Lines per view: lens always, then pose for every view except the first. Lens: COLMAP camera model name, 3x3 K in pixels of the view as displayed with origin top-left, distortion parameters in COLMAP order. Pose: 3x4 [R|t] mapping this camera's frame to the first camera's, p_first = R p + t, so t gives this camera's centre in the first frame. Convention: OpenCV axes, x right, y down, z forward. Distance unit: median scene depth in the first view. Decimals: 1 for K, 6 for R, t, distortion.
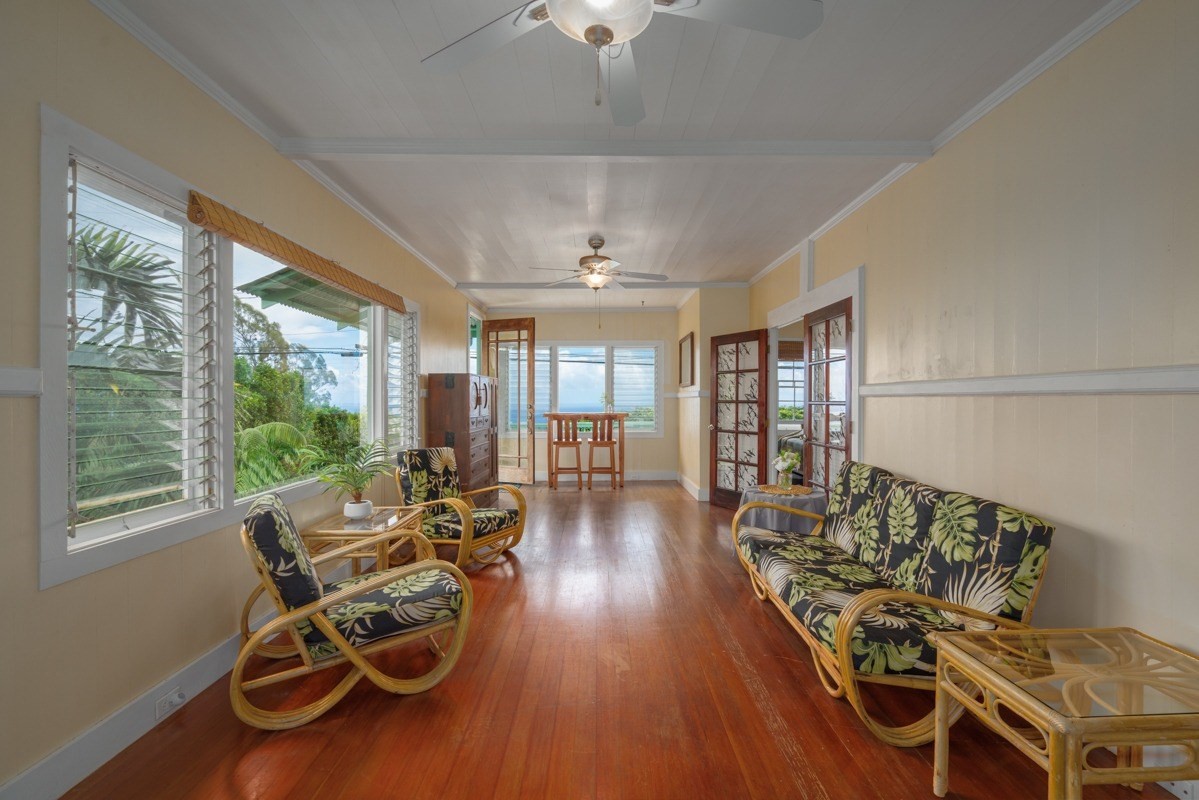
lens RADIAL K [[539.6, 0, 607.6], [0, 539.6, 398.6], [0, 0, 1]] dist [-0.001522, 0.000290]
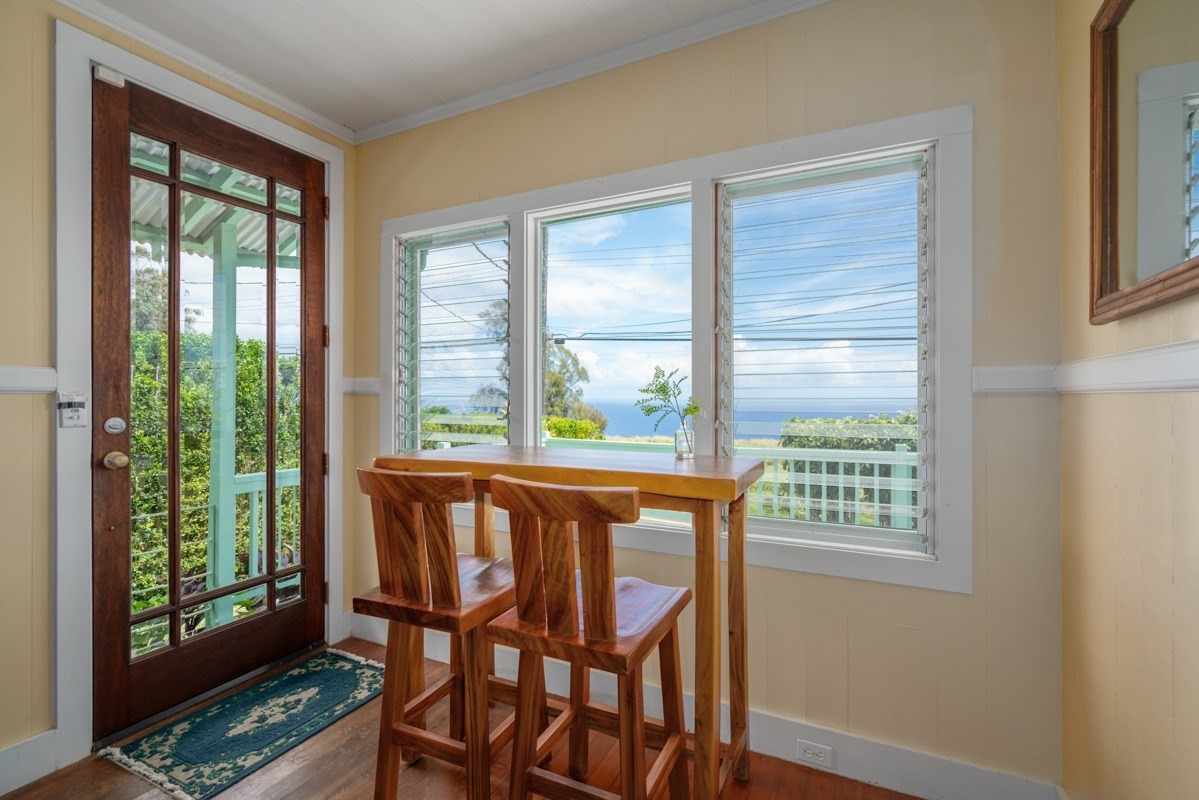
lens RADIAL K [[539.6, 0, 607.6], [0, 539.6, 398.6], [0, 0, 1]] dist [-0.001522, 0.000290]
pose [[0.888217, 0.003585, -0.459411, 0.155225], [-0.000071, 0.999971, 0.007666, -0.001659], [0.459425, -0.006776, 0.888191, 1.581303]]
